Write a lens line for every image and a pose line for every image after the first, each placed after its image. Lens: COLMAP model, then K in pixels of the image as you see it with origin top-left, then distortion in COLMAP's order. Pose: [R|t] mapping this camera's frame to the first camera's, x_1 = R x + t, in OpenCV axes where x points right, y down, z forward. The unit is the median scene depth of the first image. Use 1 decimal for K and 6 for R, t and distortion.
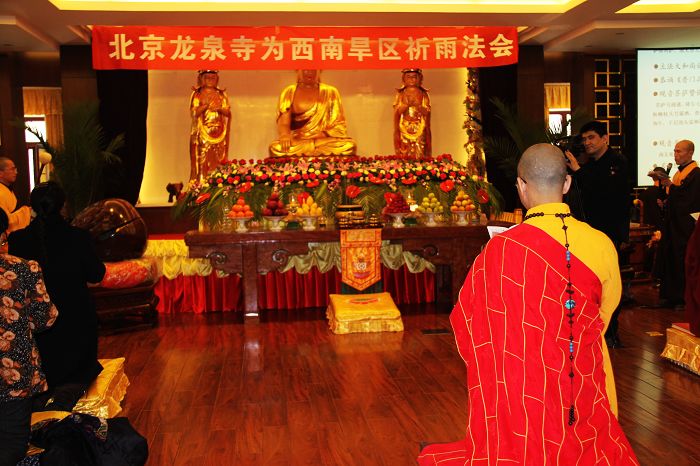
lens RADIAL K [[763.3, 0, 350.0], [0, 763.3, 233.0], [0, 0, 1]] dist [-0.020523, 0.004375]
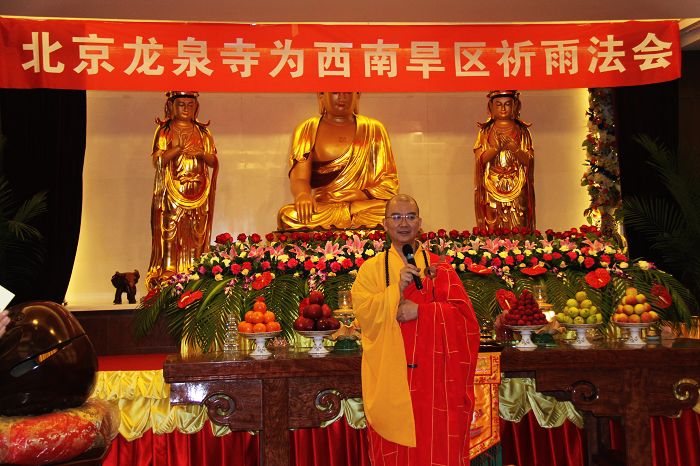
lens RADIAL K [[1116.8, 0, 350.0], [0, 1116.8, 233.0], [0, 0, 1]] dist [0.224958, 0.080833]
pose [[0.999988, 0.000188, -0.004912, -0.045509], [-0.000663, 0.995294, -0.096900, -0.008730], [0.004871, 0.096902, 0.995282, 0.090188]]
